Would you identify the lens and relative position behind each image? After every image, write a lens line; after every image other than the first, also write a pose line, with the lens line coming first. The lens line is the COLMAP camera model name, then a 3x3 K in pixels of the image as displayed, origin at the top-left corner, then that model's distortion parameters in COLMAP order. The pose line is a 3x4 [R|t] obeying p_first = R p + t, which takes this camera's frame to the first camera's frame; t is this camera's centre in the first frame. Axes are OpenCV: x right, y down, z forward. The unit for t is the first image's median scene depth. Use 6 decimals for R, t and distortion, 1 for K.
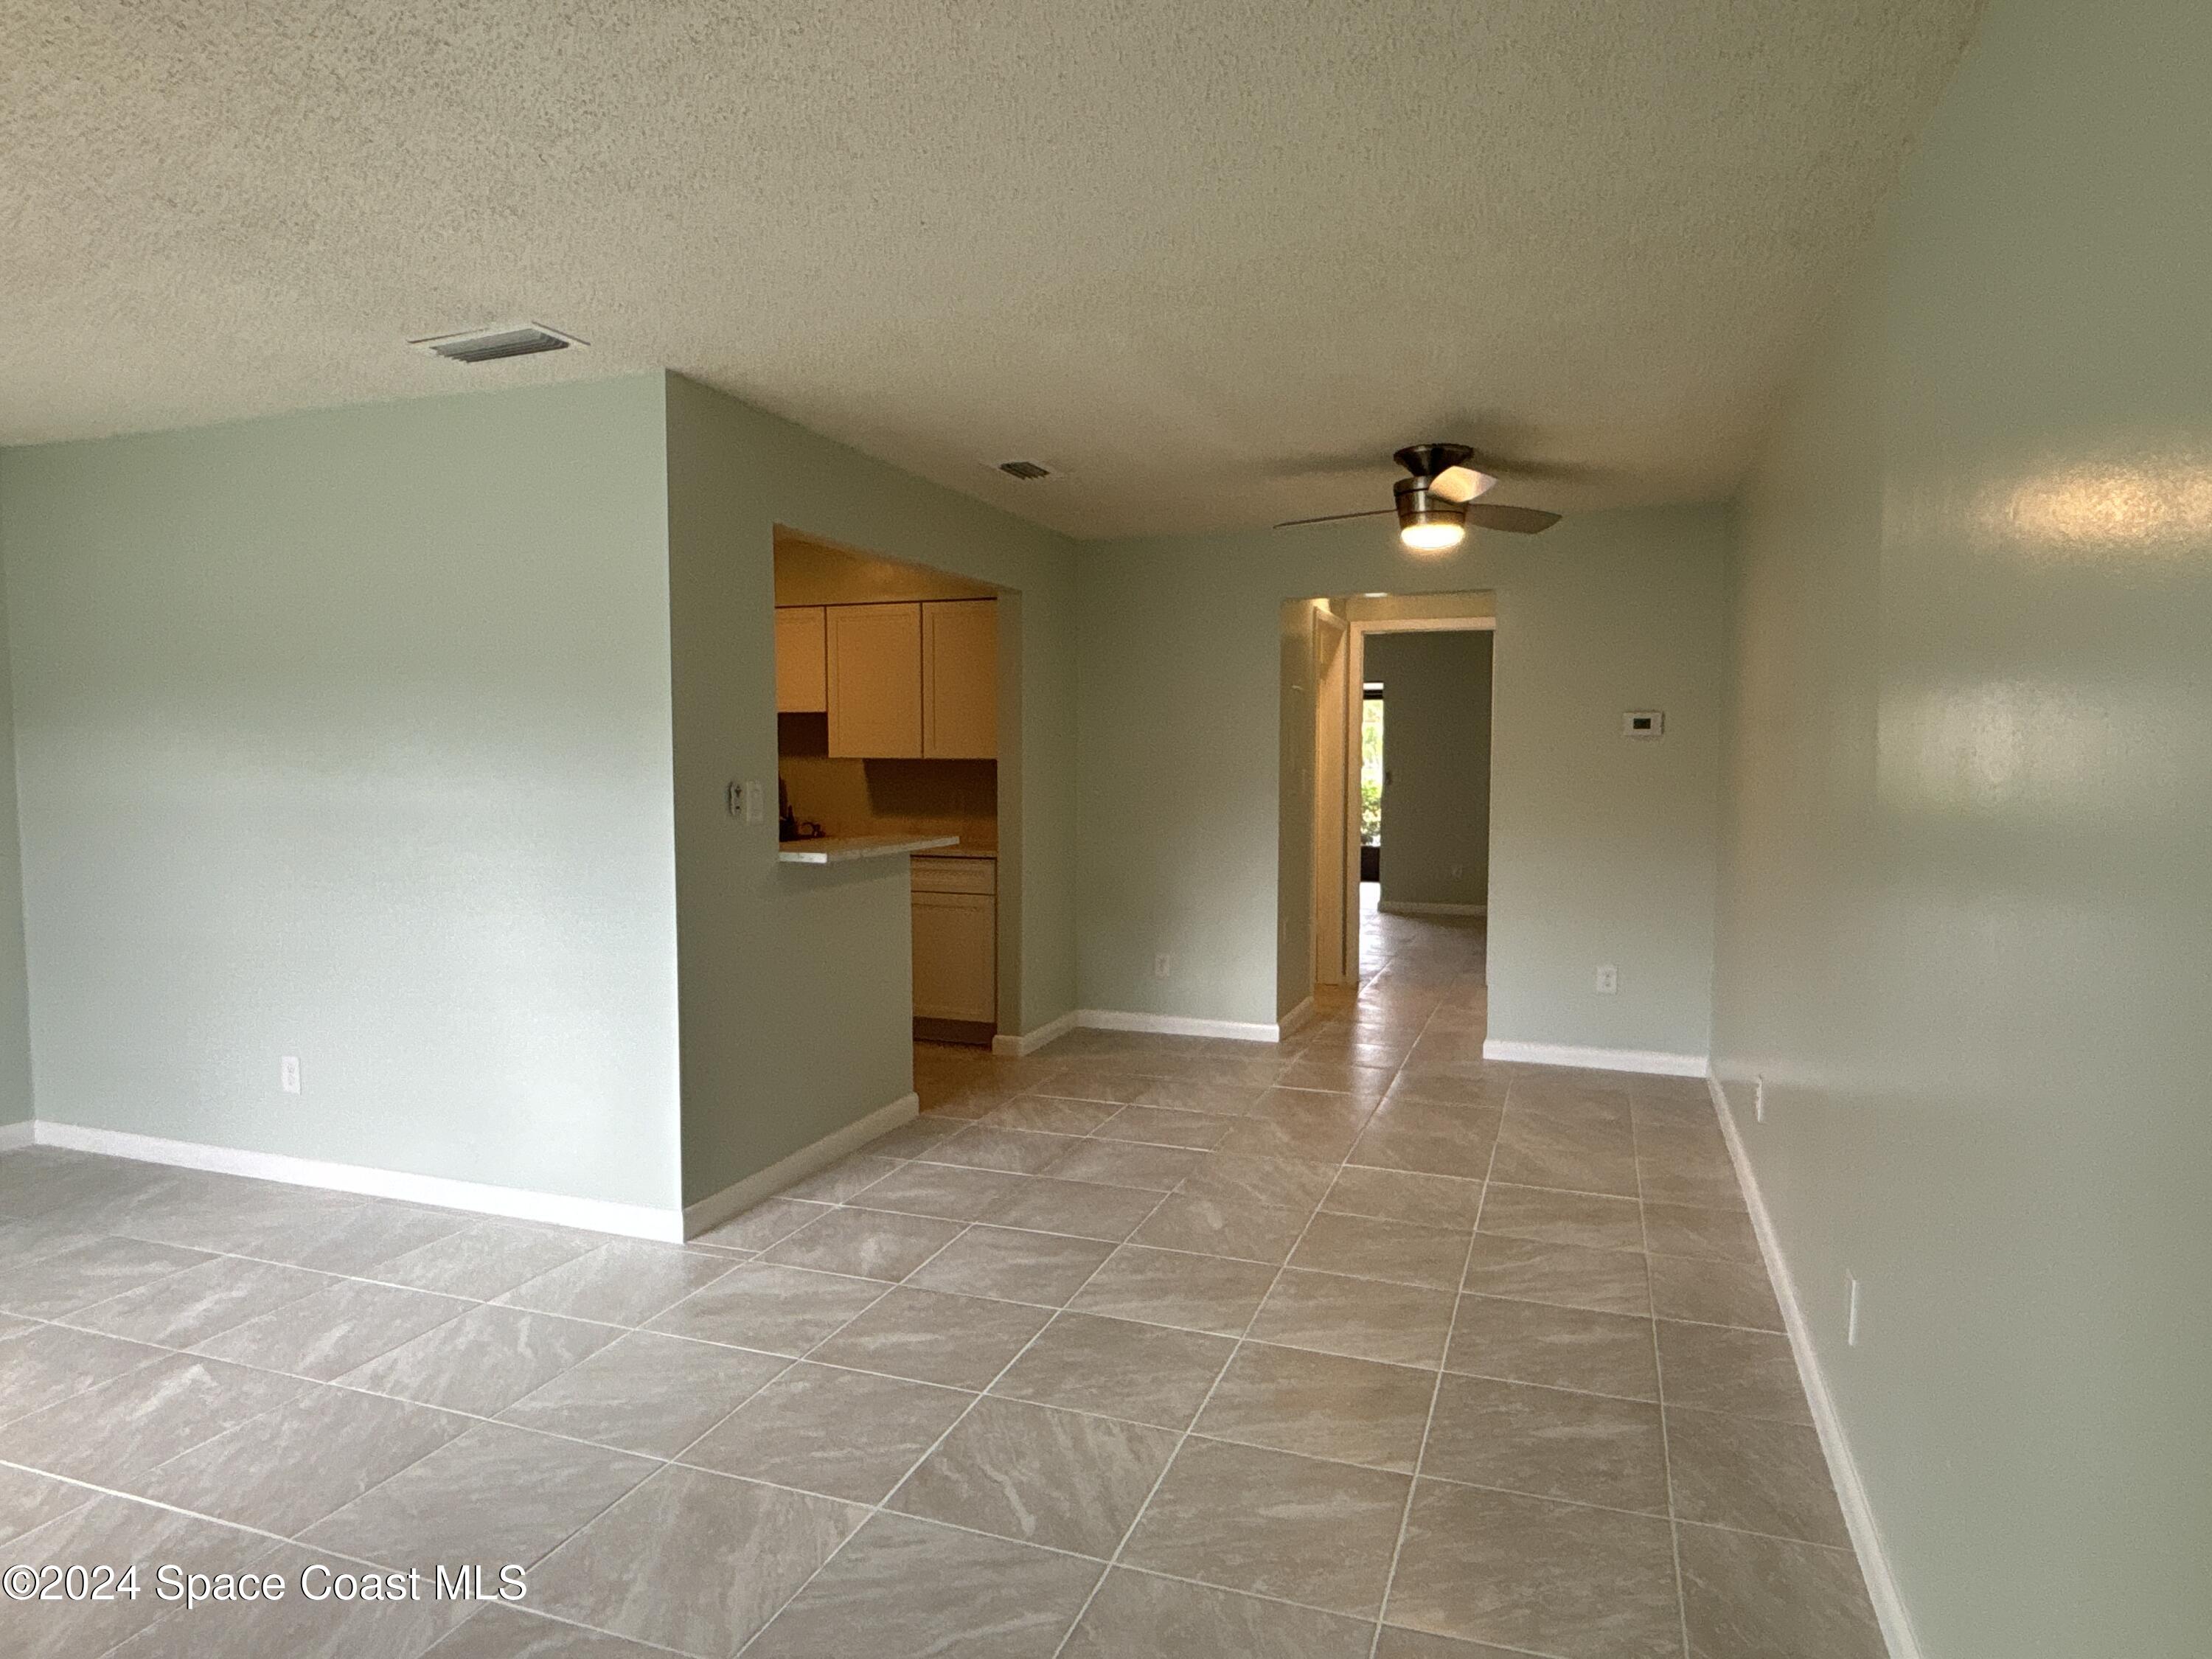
lens RADIAL K [[1332.5, 0, 1112.1], [0, 1332.5, 828.7], [0, 0, 1]] dist [-0.001655, -0.003743]
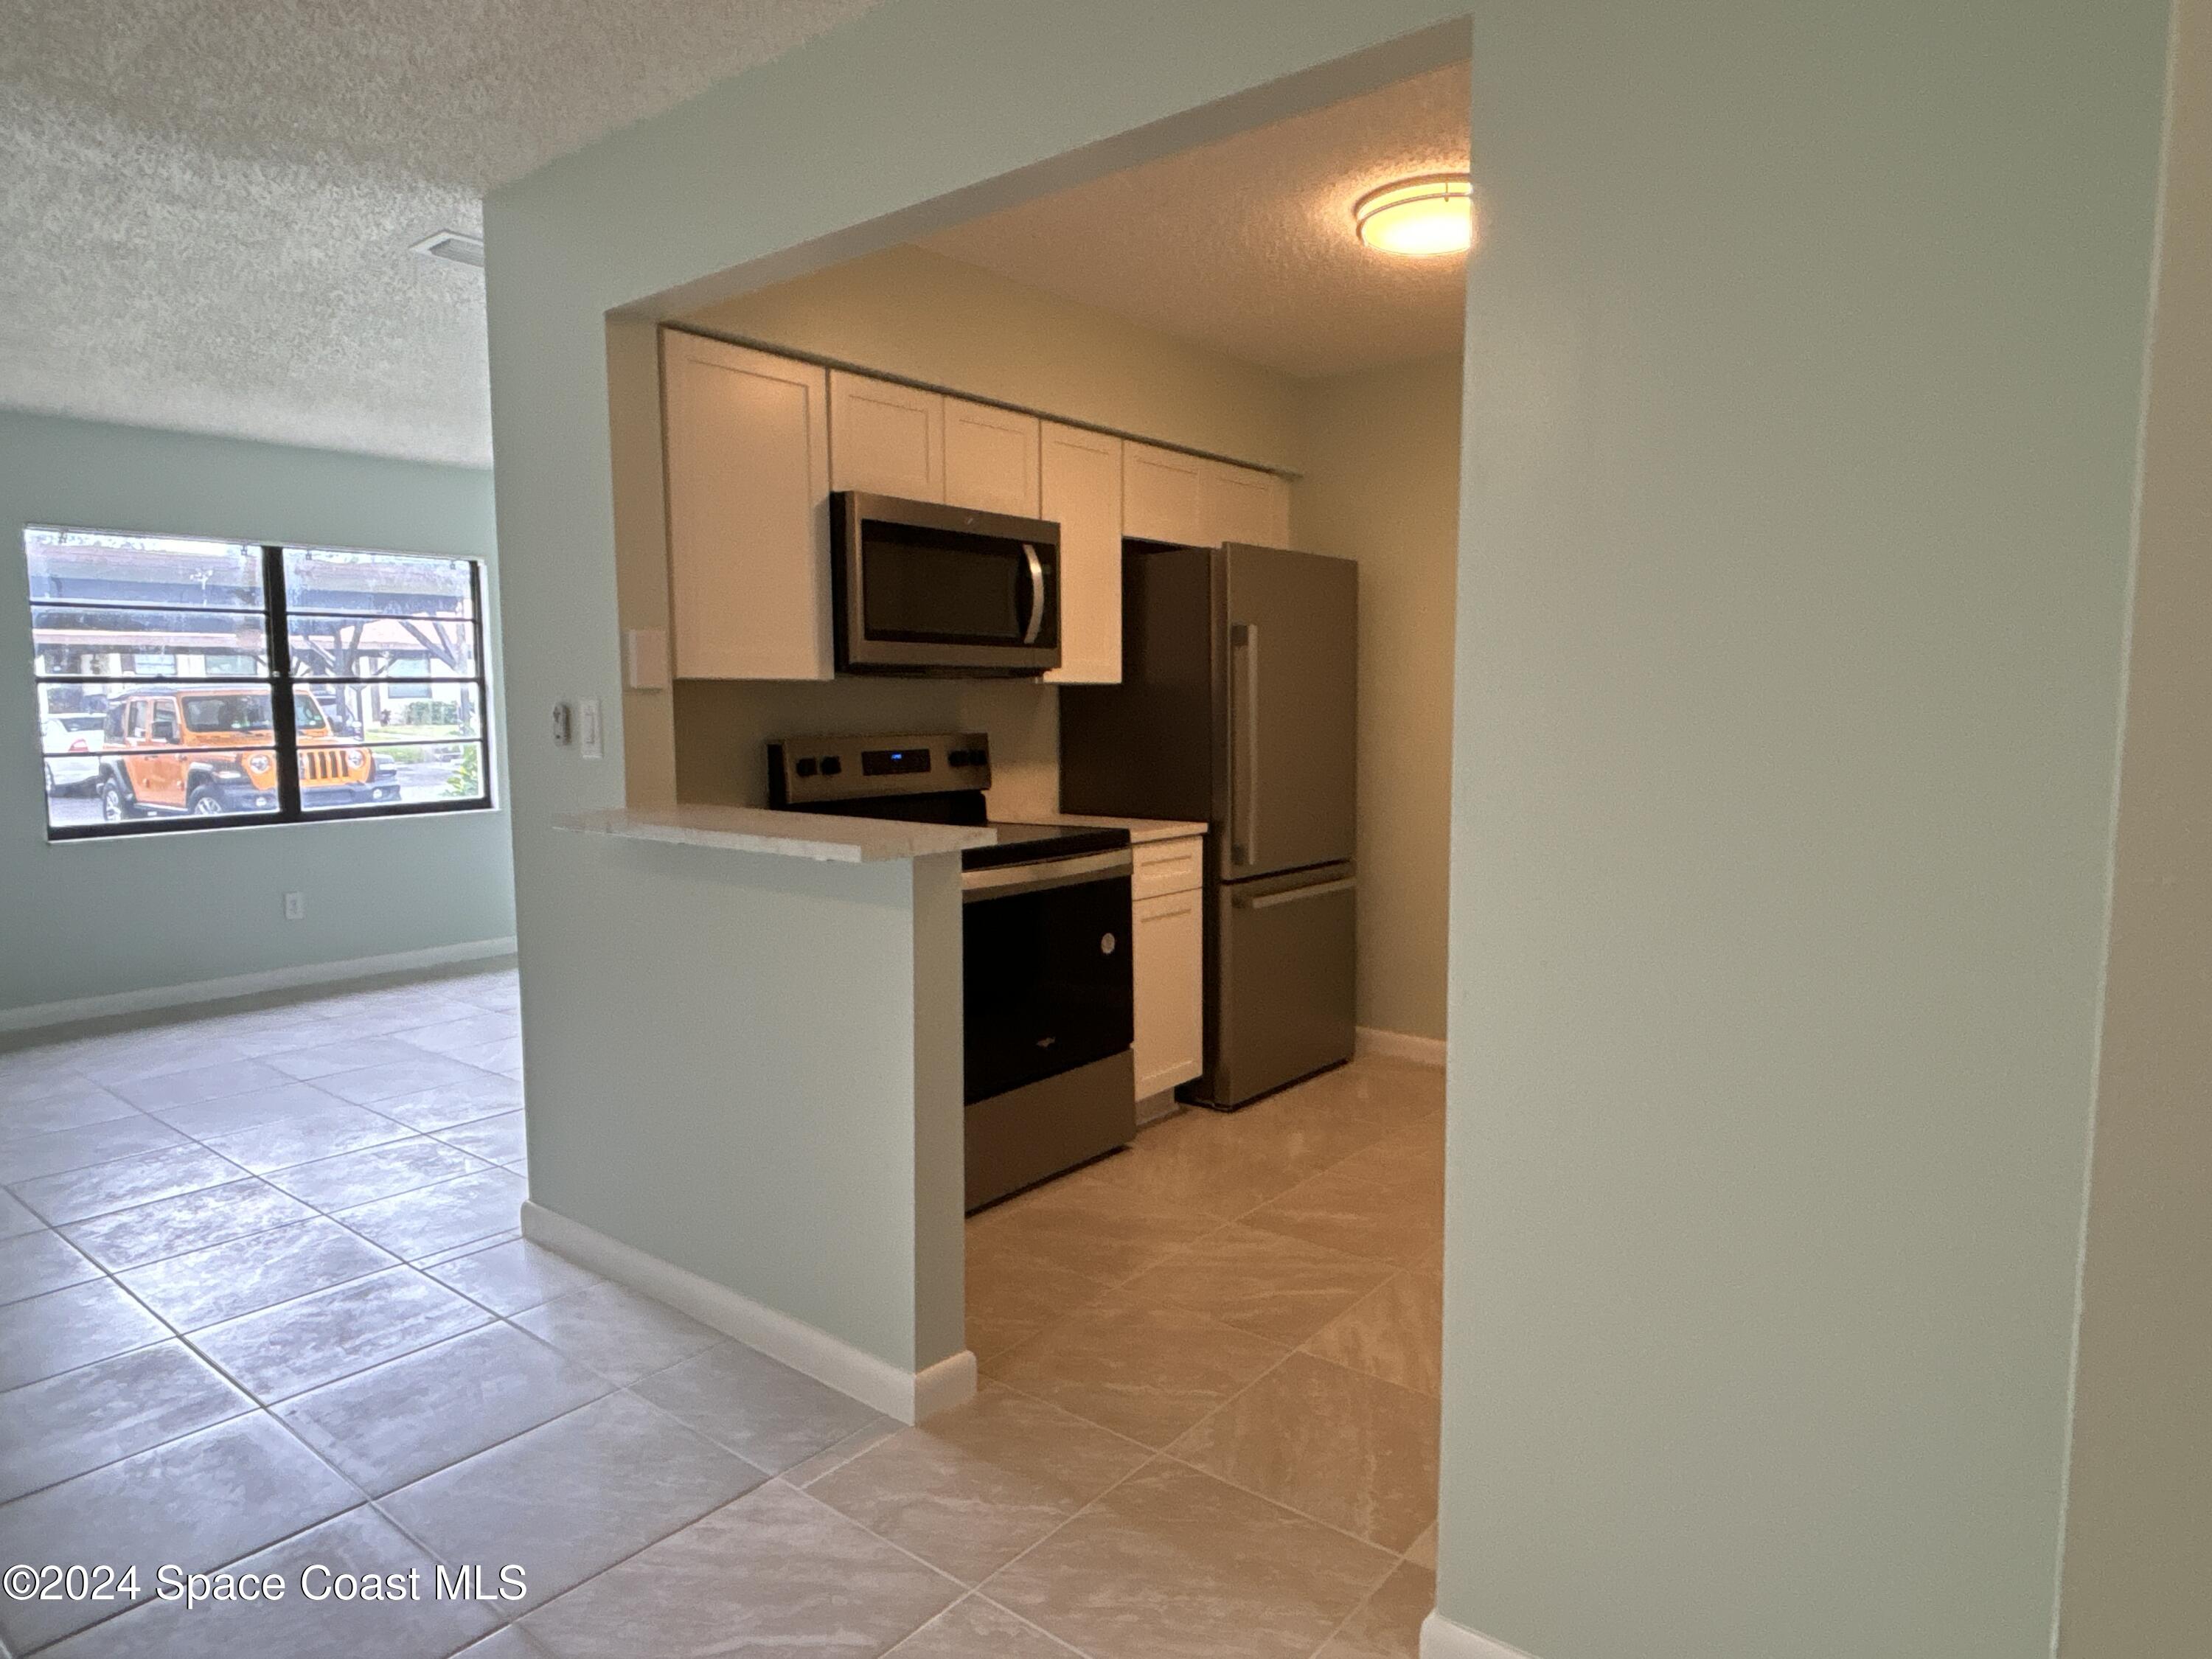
lens RADIAL K [[1332.5, 0, 1112.1], [0, 1332.5, 828.7], [0, 0, 1]] dist [-0.001655, -0.003743]
pose [[-0.321078, 0.098043, -0.941964, 0.365513], [-0.050916, 0.991401, 0.120544, -0.078804], [0.945683, 0.086665, -0.313325, 1.713194]]
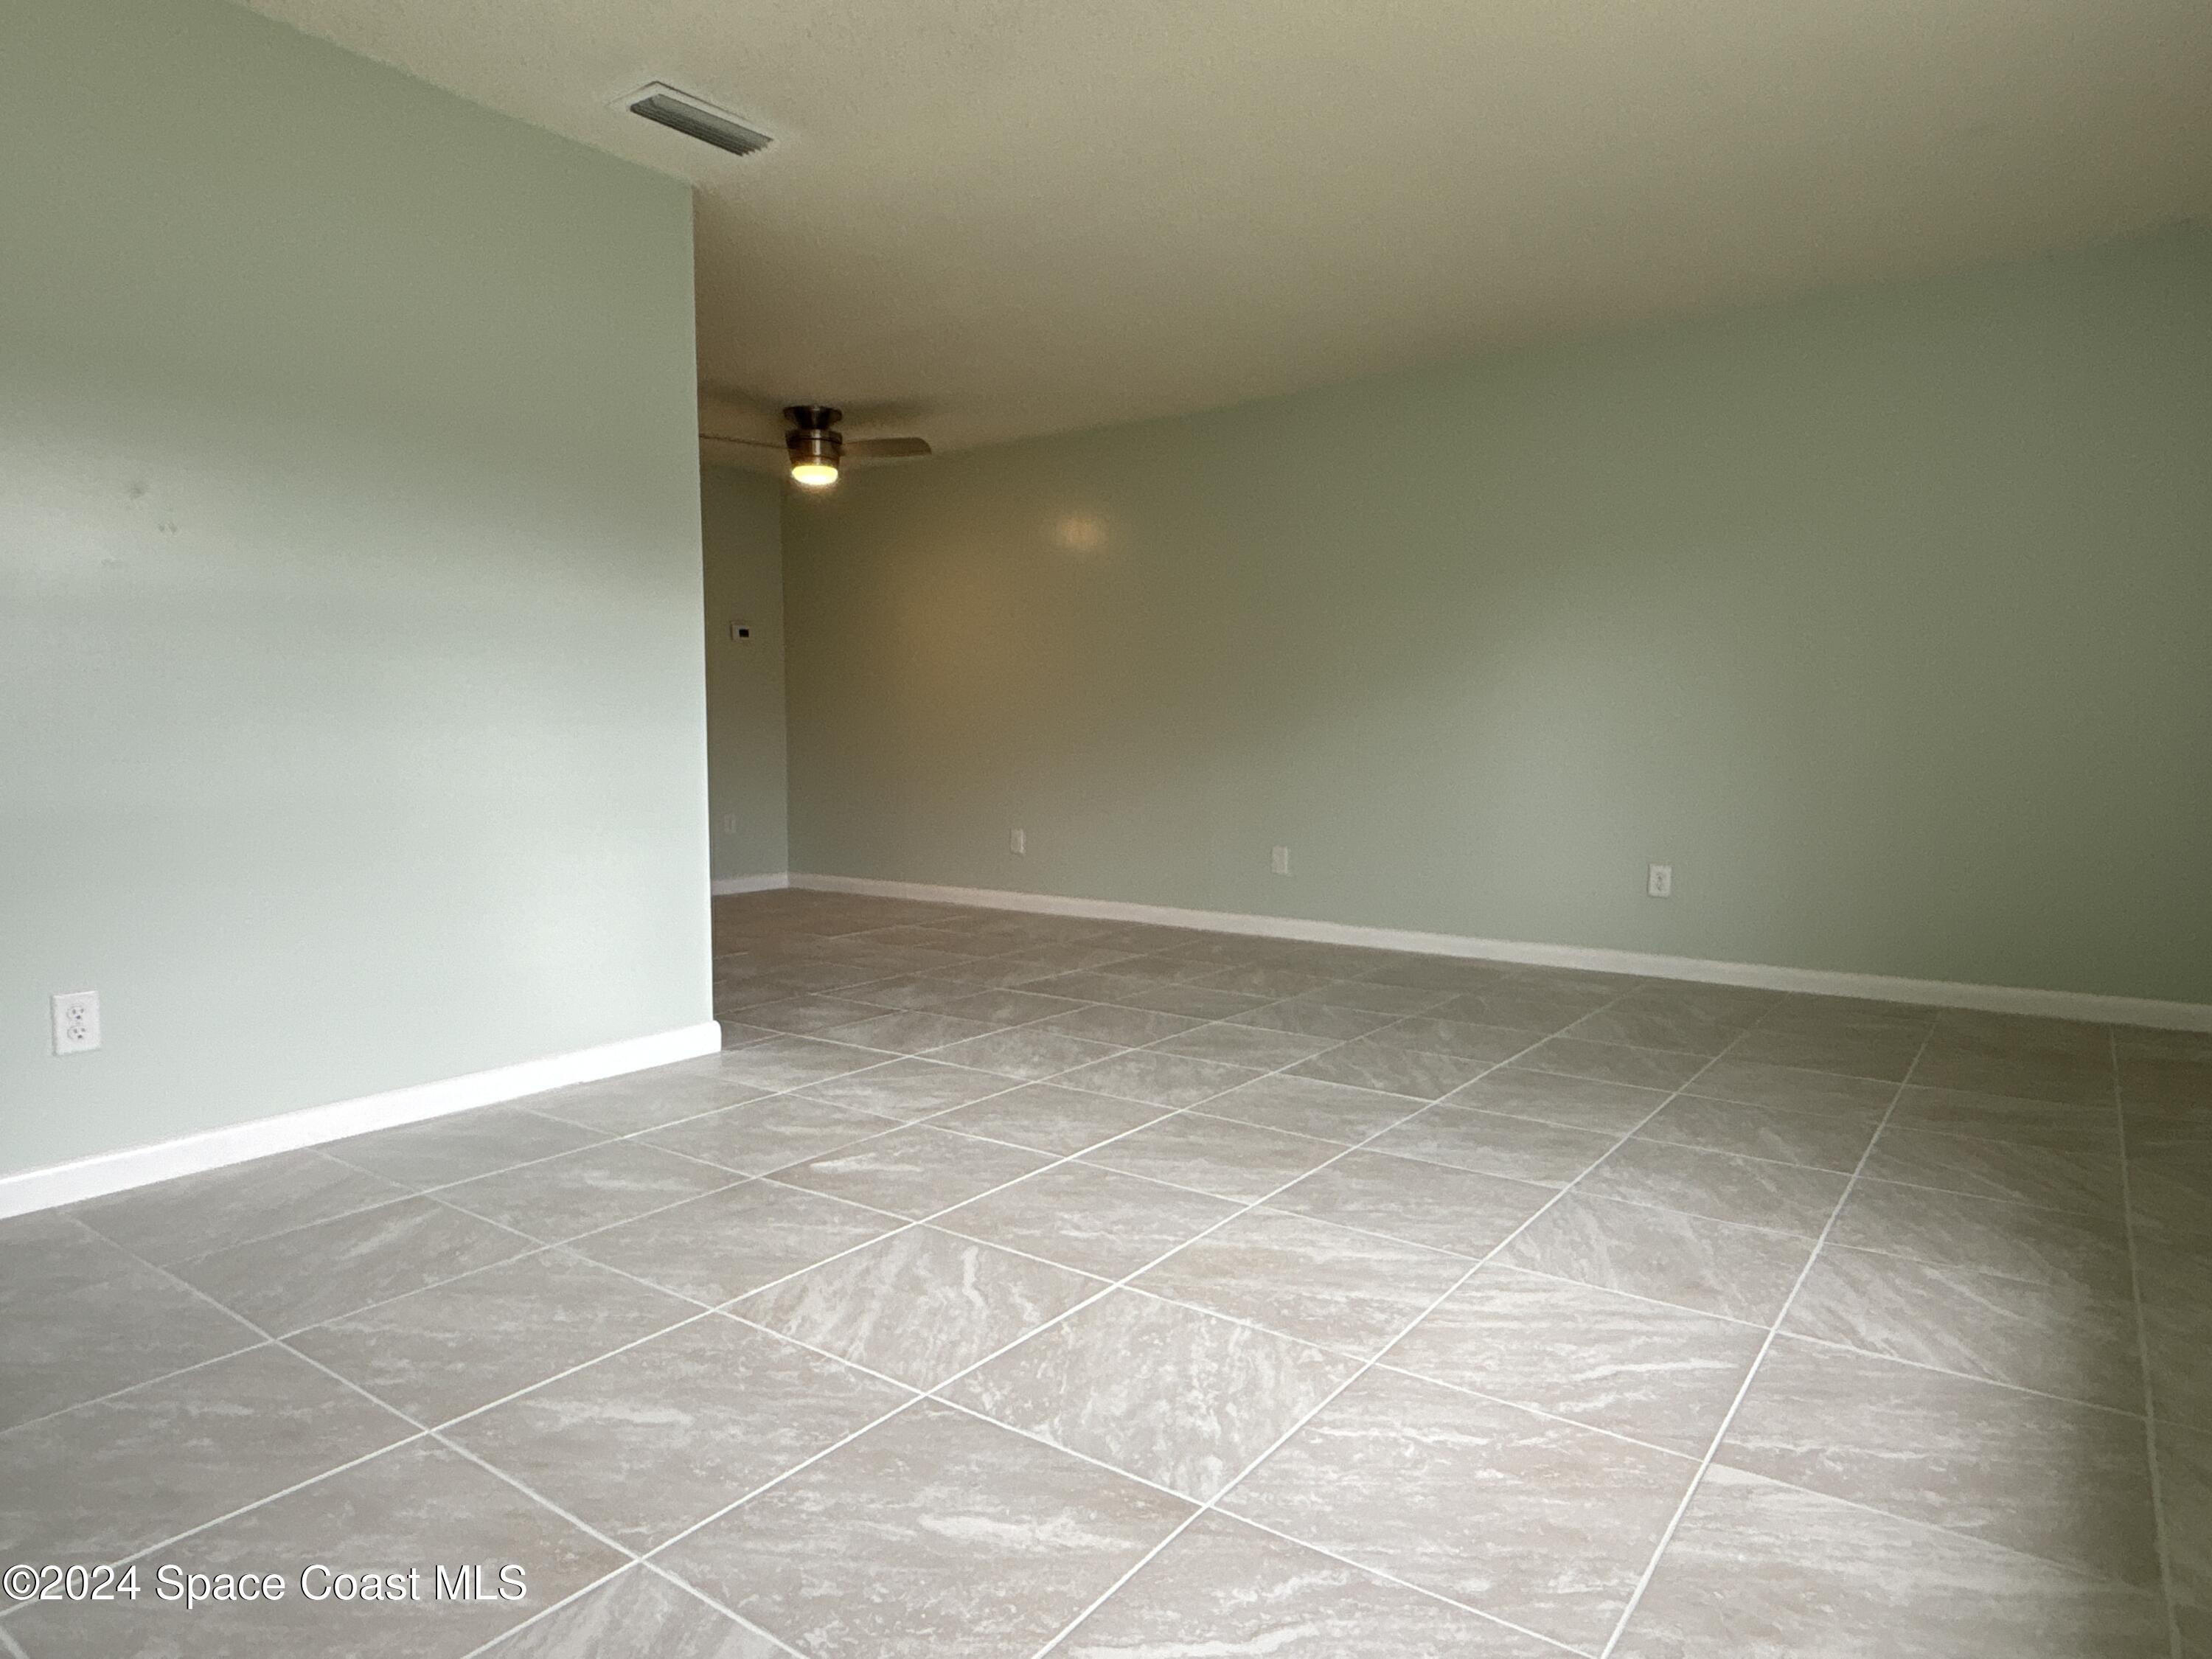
lens RADIAL K [[1332.5, 0, 1112.1], [0, 1332.5, 828.7], [0, 0, 1]] dist [-0.001655, -0.003743]
pose [[0.269068, -0.067486, 0.960754, -1.279686], [0.062560, 0.996660, 0.052487, 0.112484], [-0.961087, 0.045982, 0.272391, 0.449873]]
